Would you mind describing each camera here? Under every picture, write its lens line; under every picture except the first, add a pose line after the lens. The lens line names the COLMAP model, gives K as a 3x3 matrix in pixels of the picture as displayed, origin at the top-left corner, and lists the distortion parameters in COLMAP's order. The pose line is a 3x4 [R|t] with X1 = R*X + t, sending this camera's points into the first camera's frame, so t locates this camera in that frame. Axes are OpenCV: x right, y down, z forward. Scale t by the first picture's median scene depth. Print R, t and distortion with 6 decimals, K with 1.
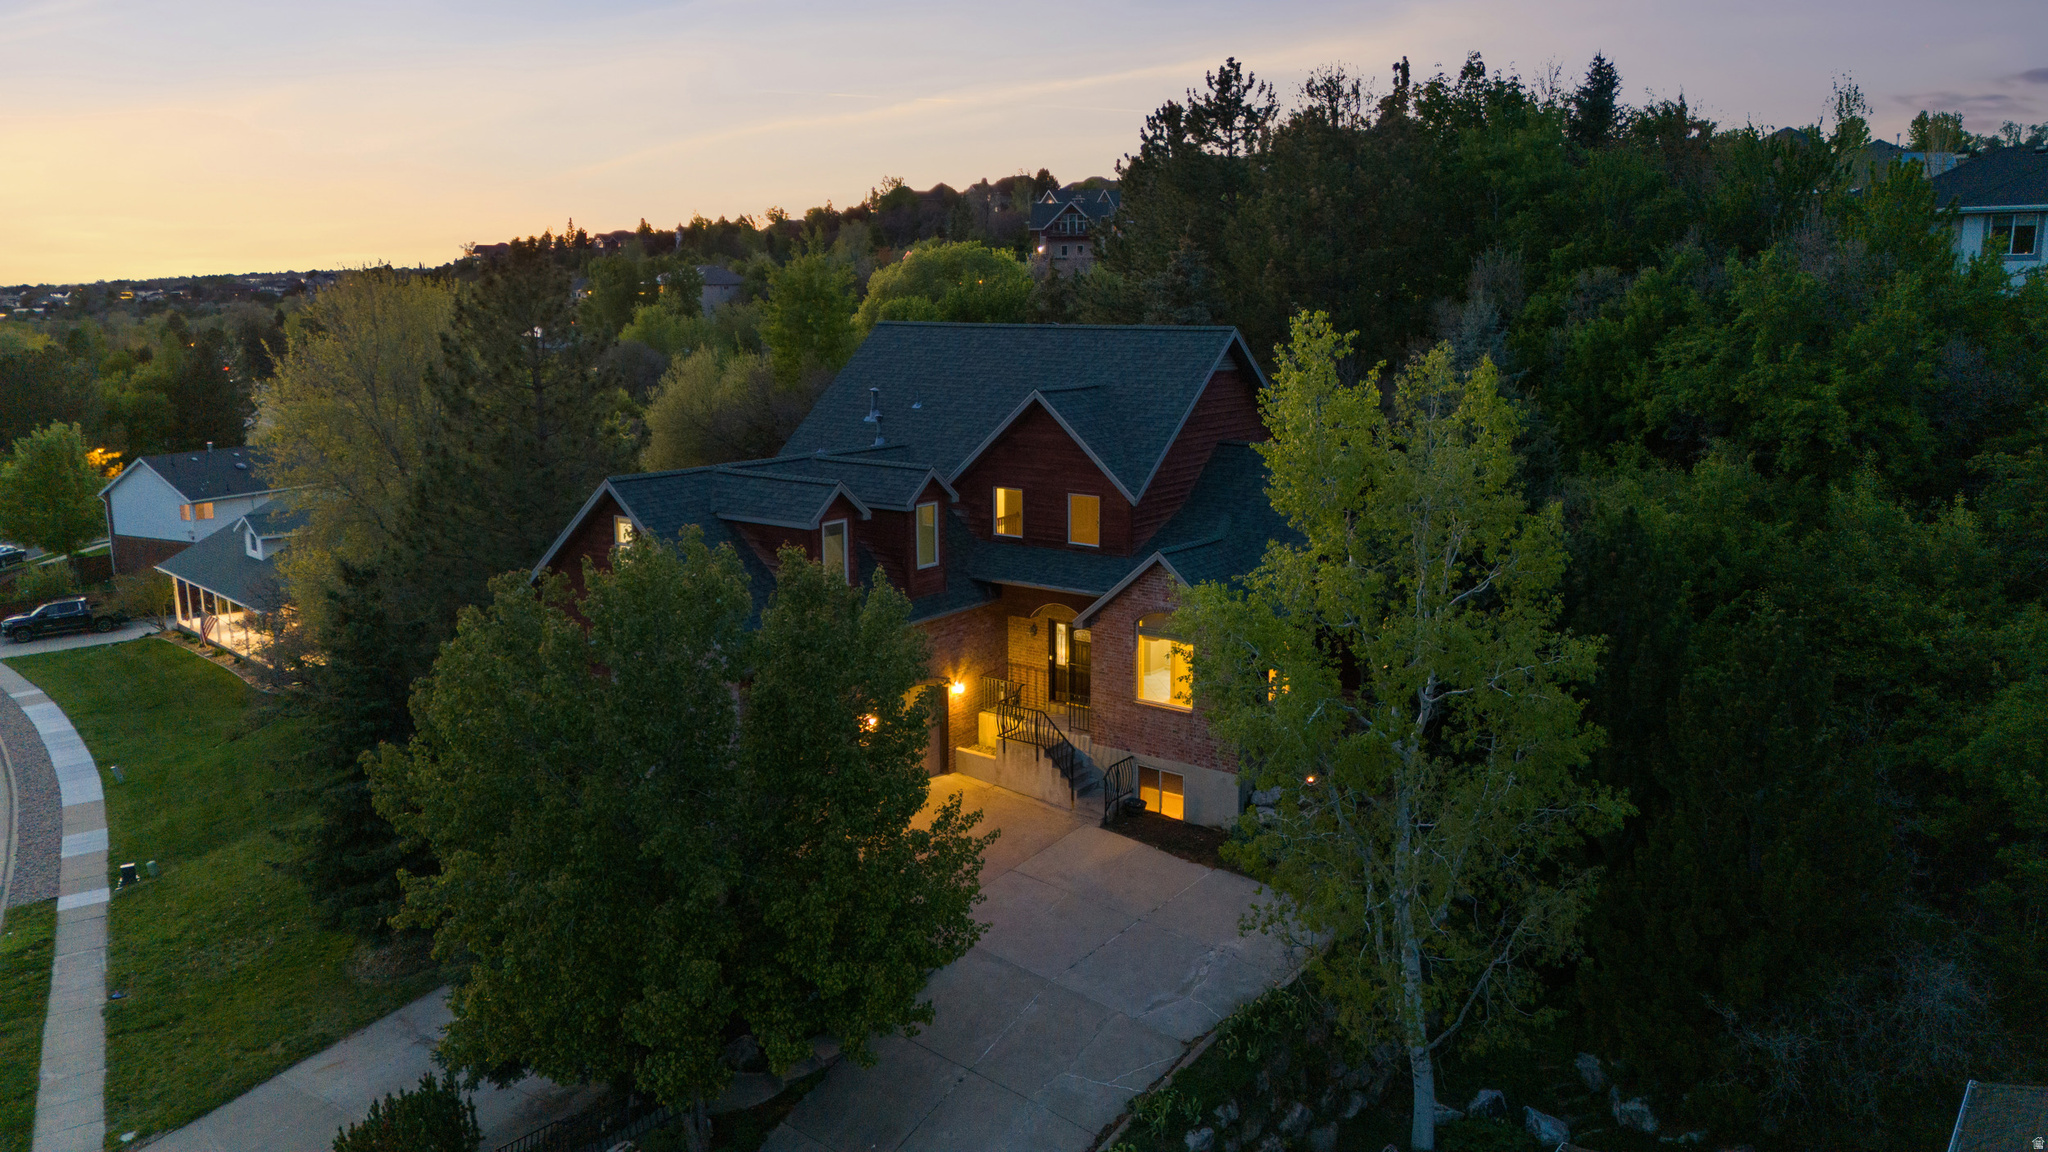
lens RADIAL K [[1493.2, 0, 1033.3], [0, 1493.2, 576.5], [0, 0, 1]] dist [0.065723, -0.052611]
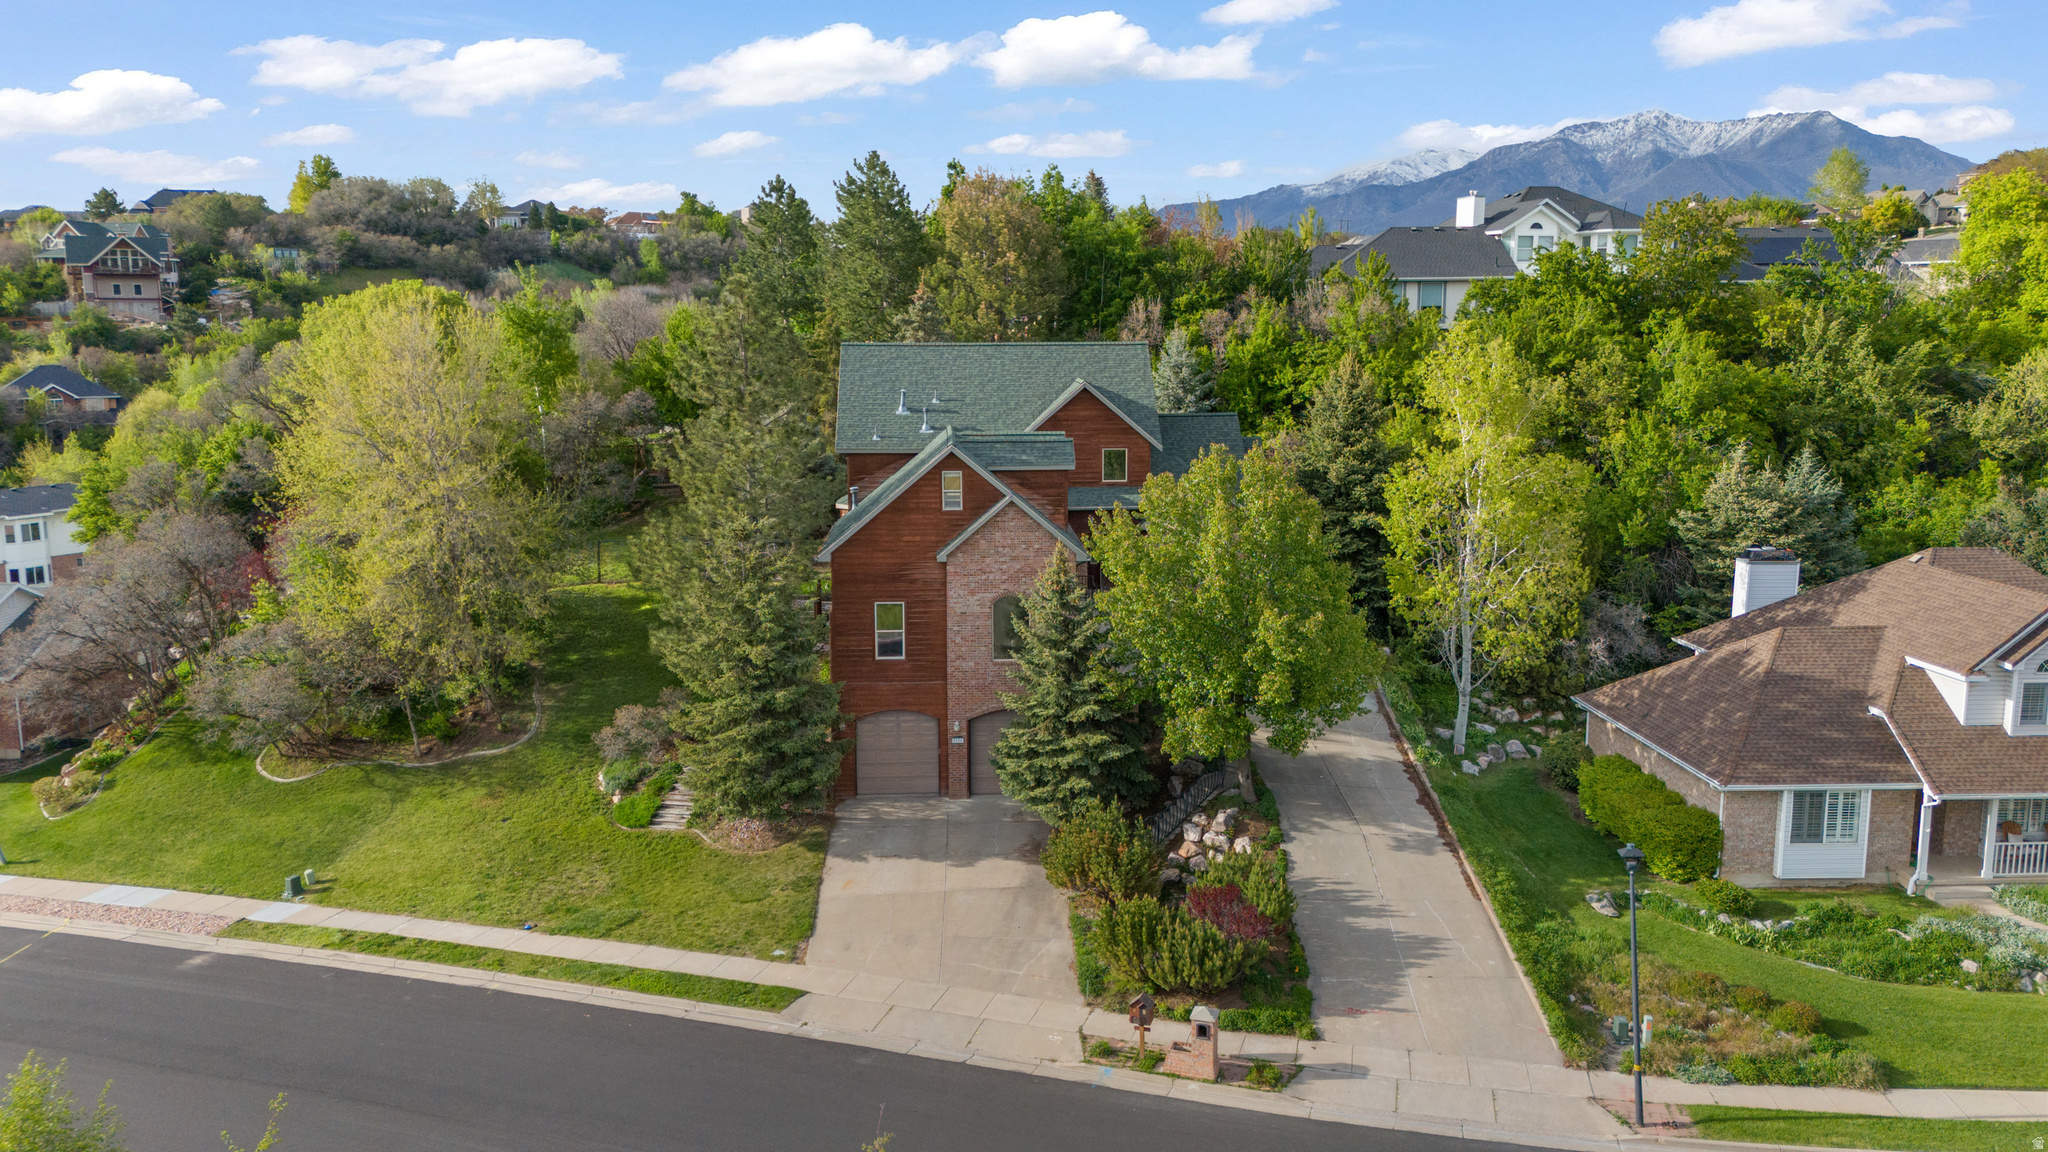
lens RADIAL K [[1493.2, 0, 1026.6], [0, 1493.2, 569.4], [0, 0, 1]] dist [0.065723, -0.052611]
pose [[0.769562, -0.100290, 0.630647, -1.056262], [0.124063, 0.992254, 0.006404, 0.050216], [-0.626404, 0.073312, 0.776043, -0.144599]]
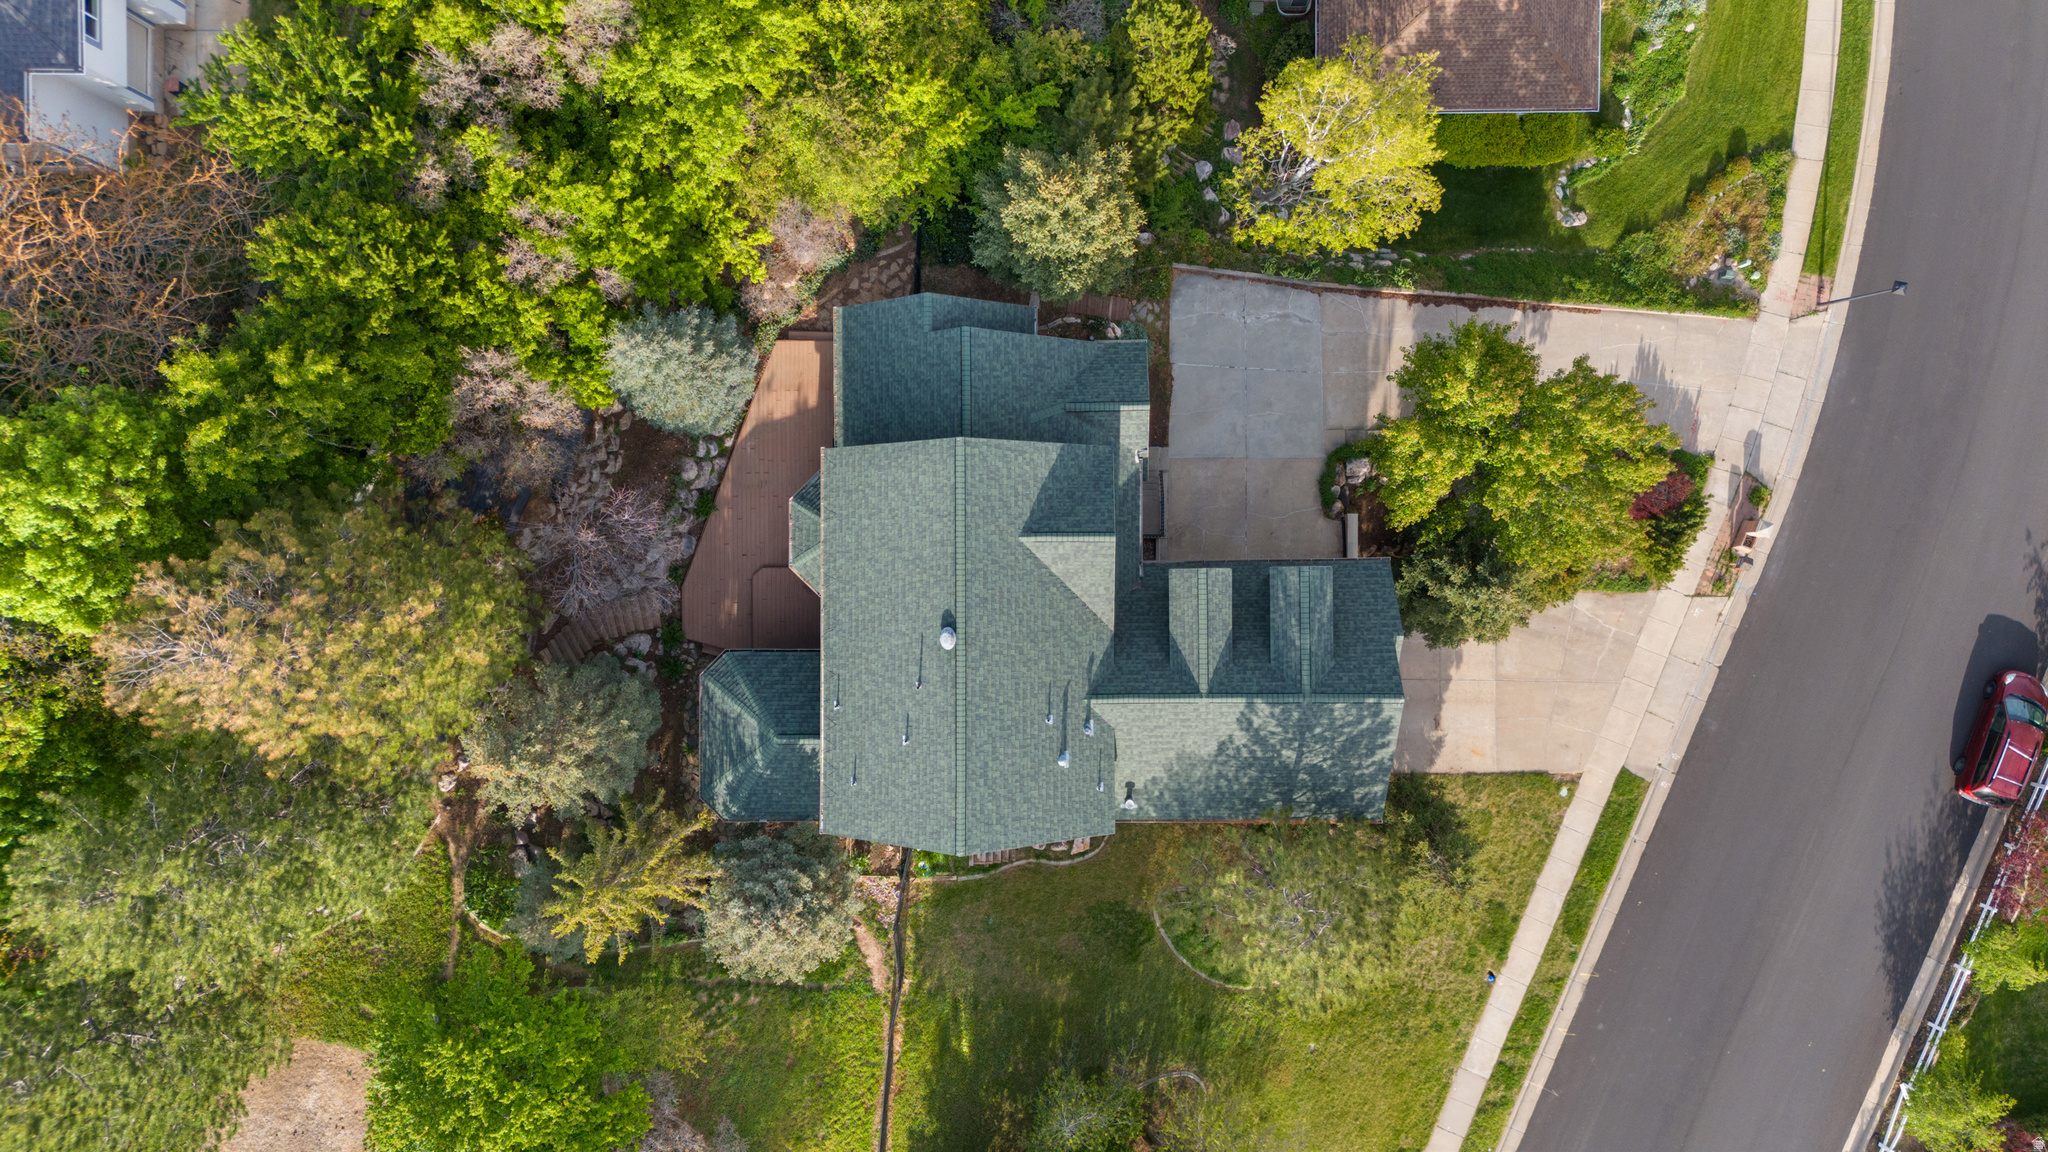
lens RADIAL K [[1493.2, 0, 1027.3], [0, 1493.2, 574.0], [0, 0, 1]] dist [0.065723, -0.052611]
pose [[-0.602062, -0.797914, 0.029253, -0.018729], [0.195114, -0.111498, 0.974422, -1.381211], [-0.774243, 0.592370, 0.222812, 0.813582]]
